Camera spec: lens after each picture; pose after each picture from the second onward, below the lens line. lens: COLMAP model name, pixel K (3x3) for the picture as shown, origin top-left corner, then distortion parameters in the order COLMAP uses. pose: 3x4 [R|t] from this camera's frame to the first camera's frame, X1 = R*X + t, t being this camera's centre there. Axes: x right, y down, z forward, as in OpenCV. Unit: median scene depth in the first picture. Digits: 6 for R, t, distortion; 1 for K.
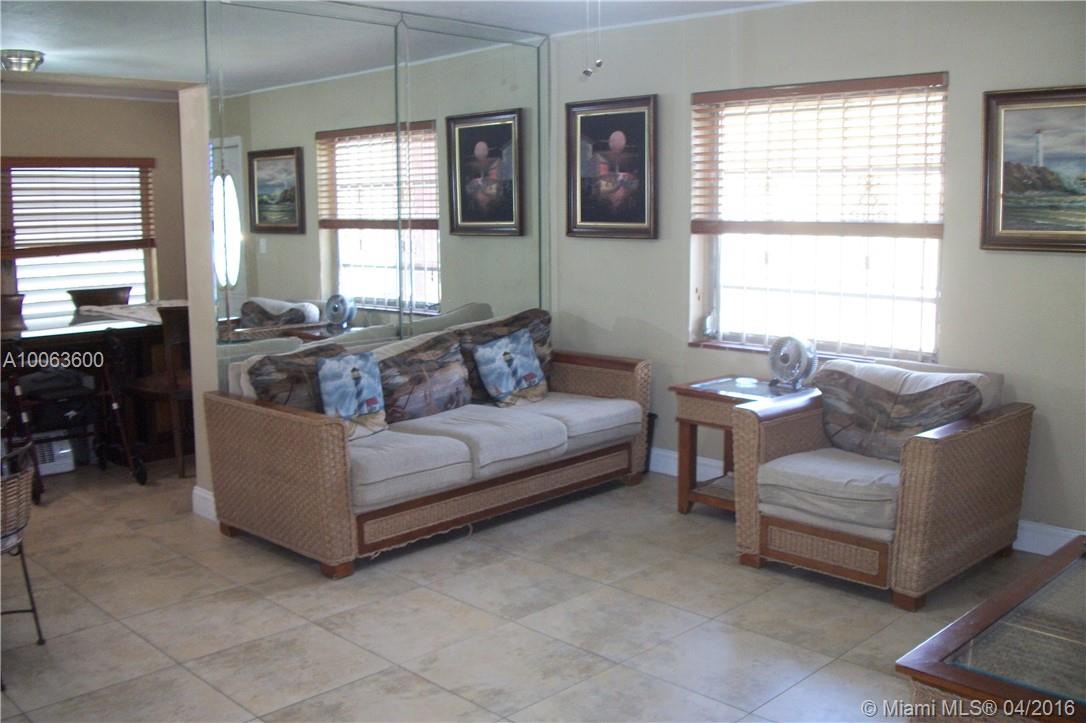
lens RADIAL K [[1053.6, 0, 543.7], [0, 1053.6, 358.7], [0, 0, 1]] dist [-0.126493, 0.000000]
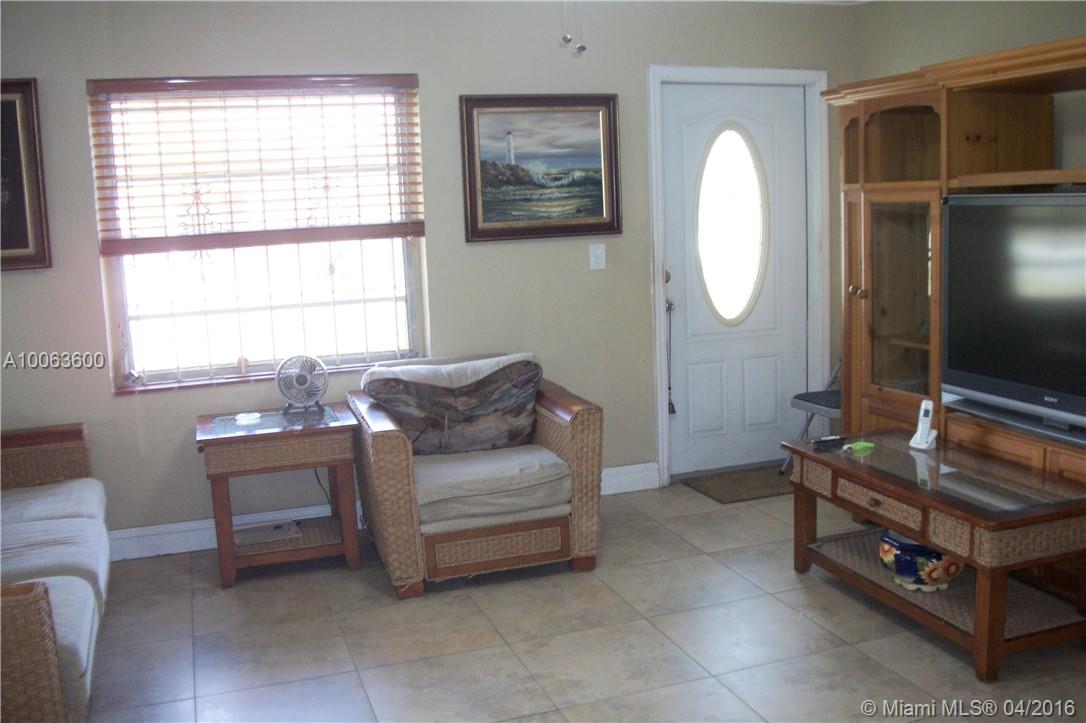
lens RADIAL K [[1053.6, 0, 543.9], [0, 1053.6, 362.8], [0, 0, 1]] dist [-0.126493, 0.000000]
pose [[0.427966, -0.147287, 0.891713, -0.553405], [0.168011, 0.982399, 0.081631, -0.061162], [-0.888041, 0.114882, 0.445179, 0.469758]]
